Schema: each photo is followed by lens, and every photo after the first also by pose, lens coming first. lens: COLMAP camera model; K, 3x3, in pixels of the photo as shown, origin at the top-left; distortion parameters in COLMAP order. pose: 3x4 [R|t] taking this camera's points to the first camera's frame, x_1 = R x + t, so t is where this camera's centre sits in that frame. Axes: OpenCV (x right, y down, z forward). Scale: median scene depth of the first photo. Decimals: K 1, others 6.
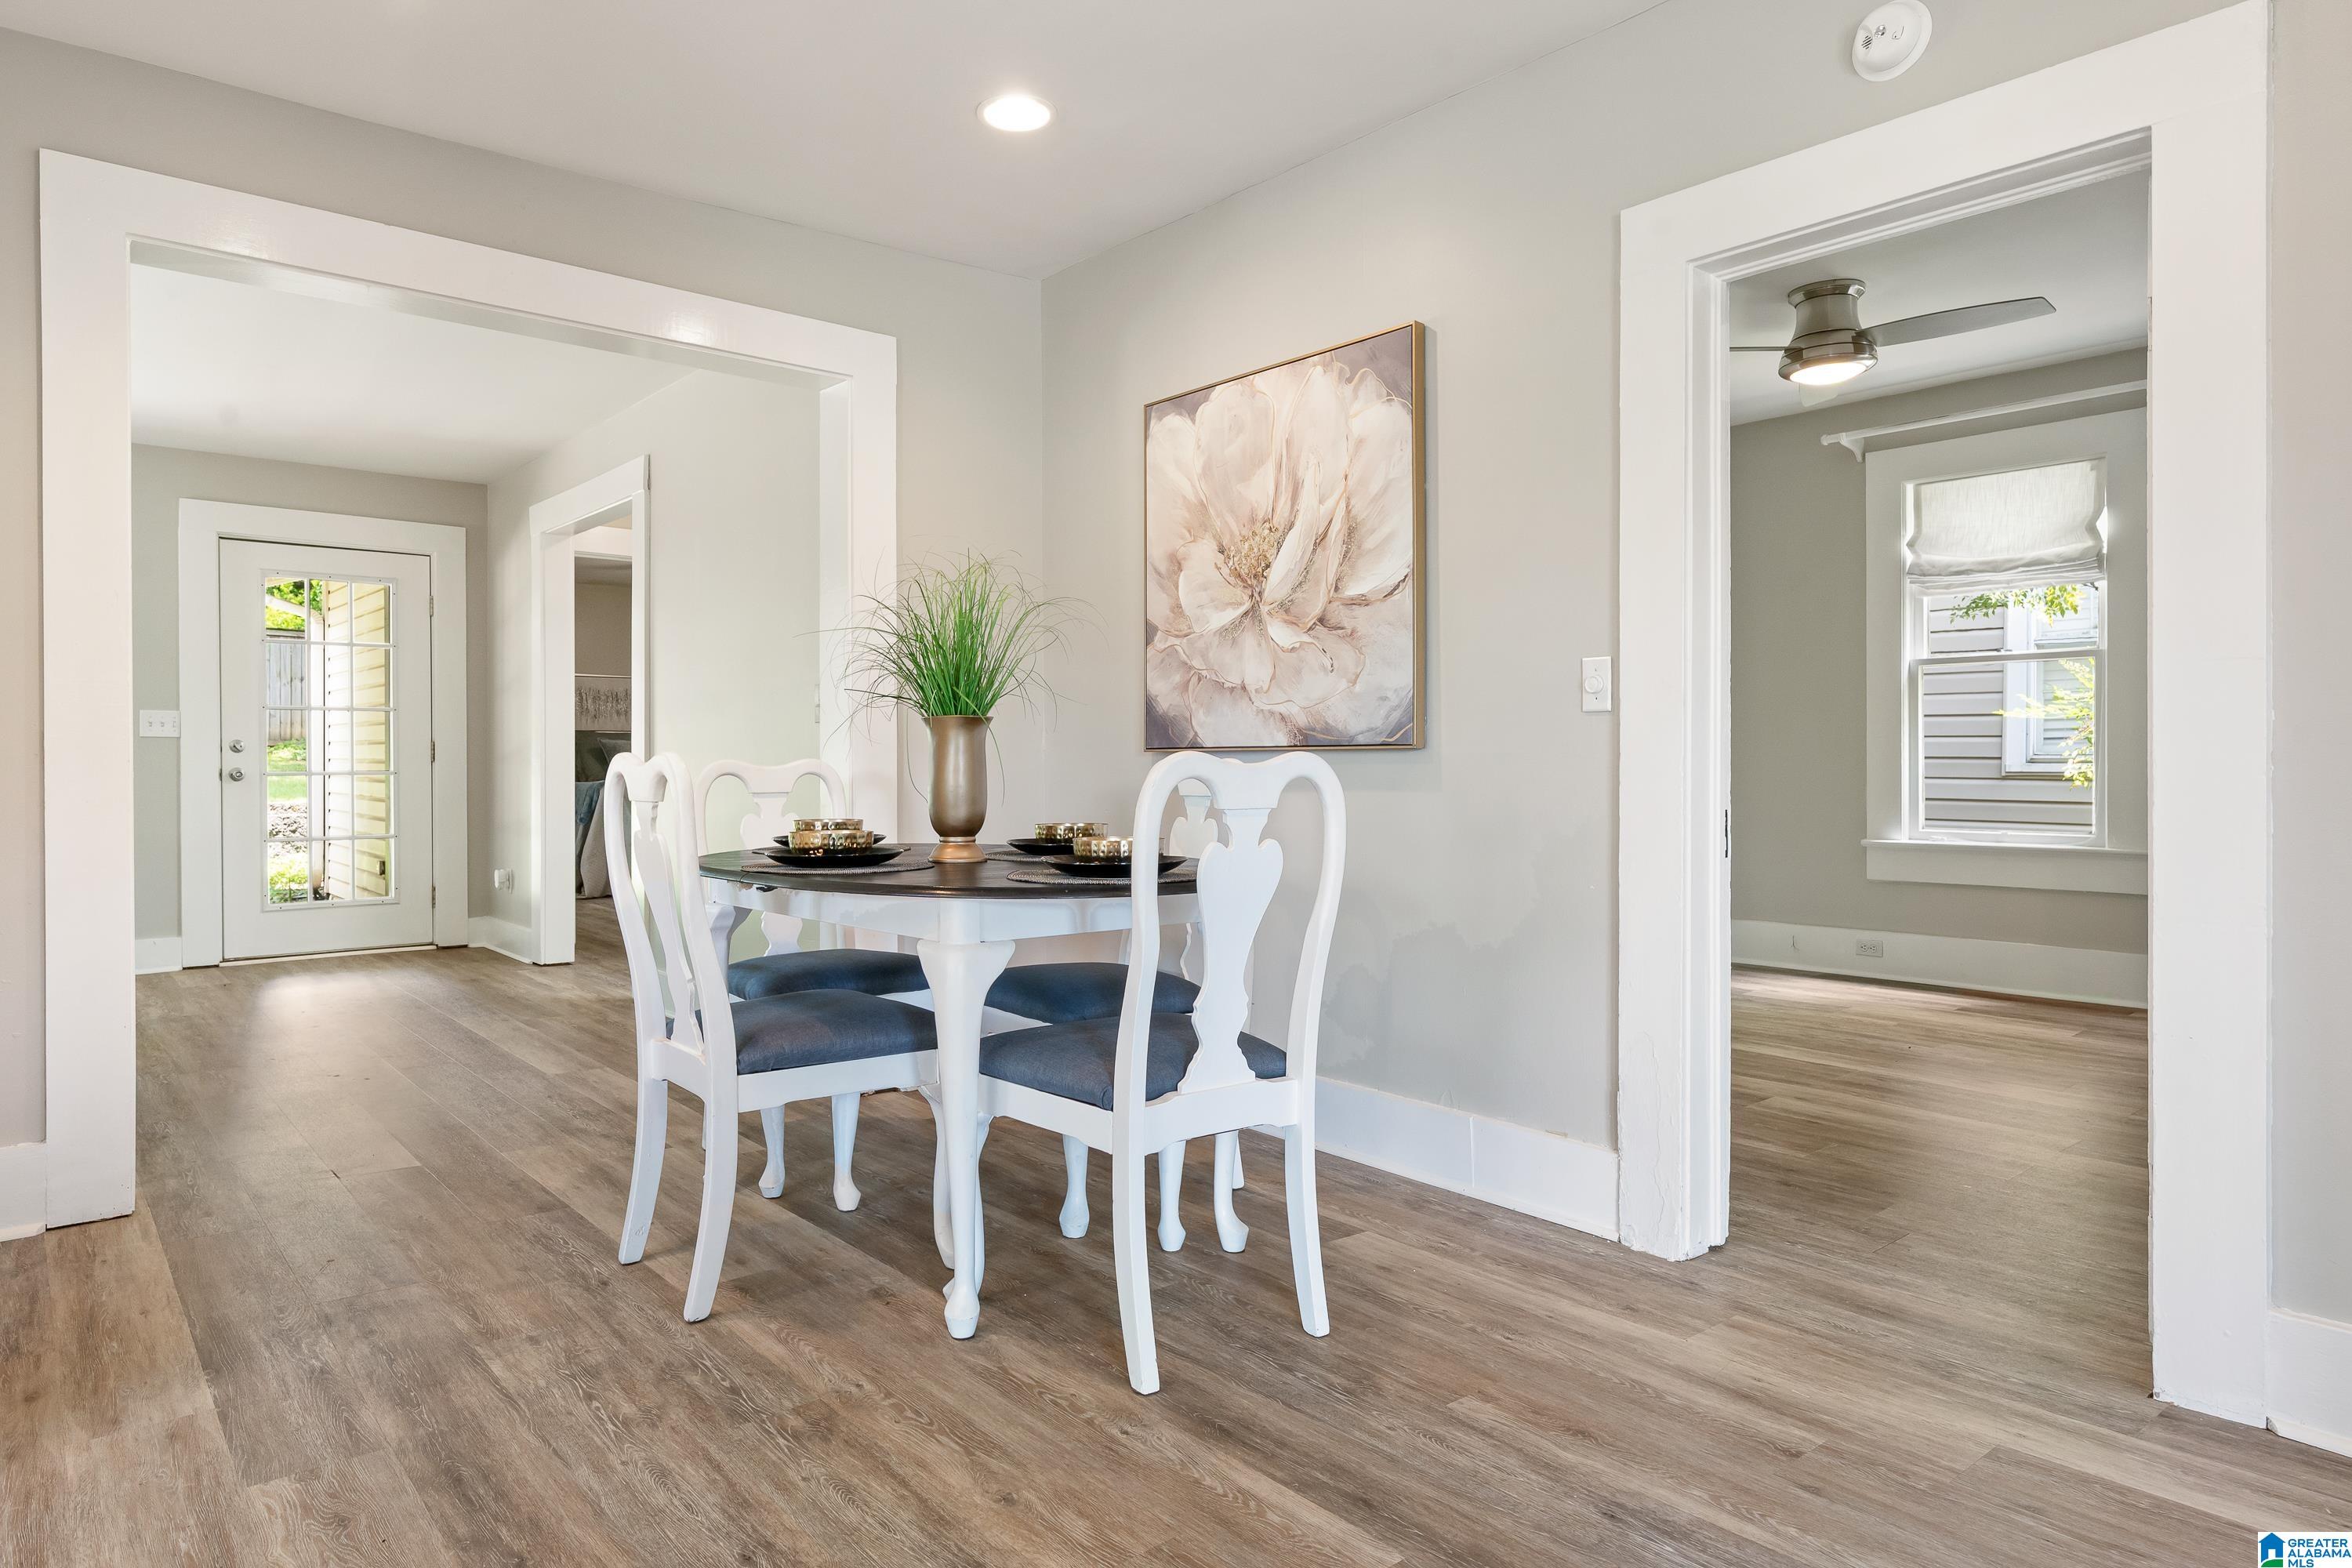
lens RADIAL K [[1403.8, 0, 1182.5], [0, 1403.8, 781.6], [0, 0, 1]] dist [0.000988, 0.003584]
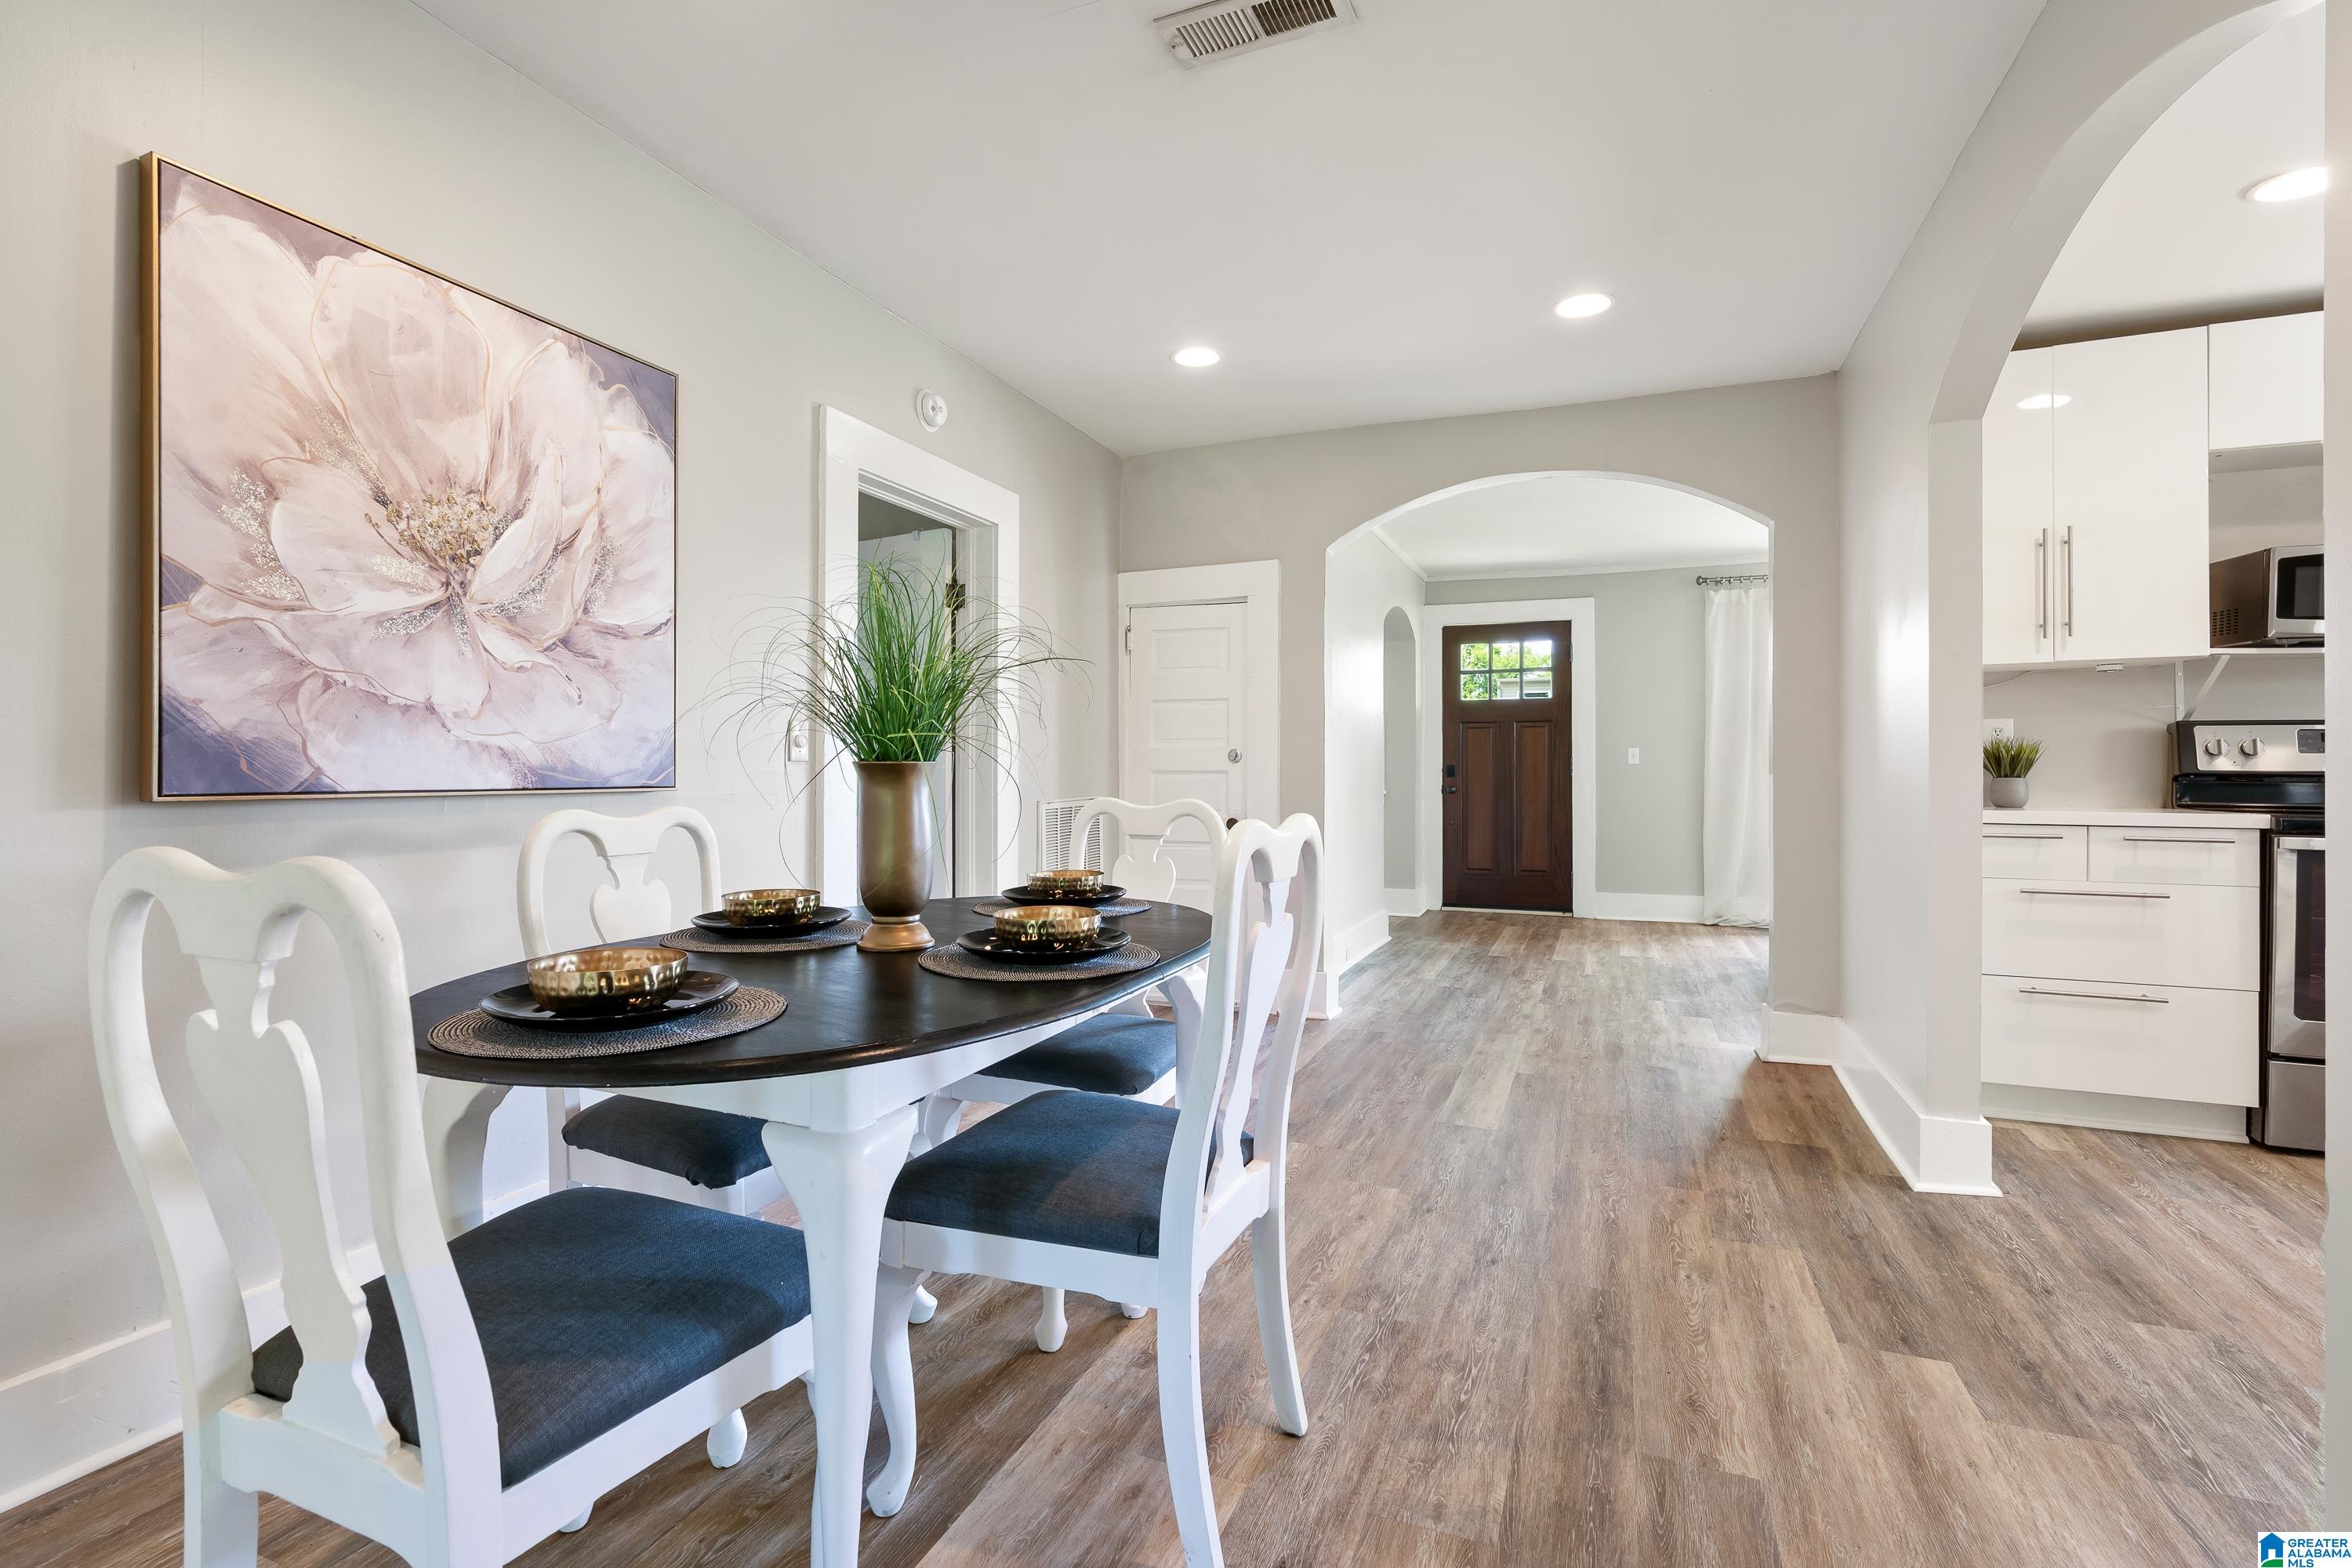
lens RADIAL K [[1080.1, 0, 1176.4], [0, 1080.1, 770.2], [0, 0, 1]] dist [-0.005787, 0.002714]
pose [[-0.462843, 0.001726, 0.886439, -0.665417], [0.012132, 0.999917, 0.004388, -0.035763], [-0.886357, 0.012786, -0.462825, 0.990082]]
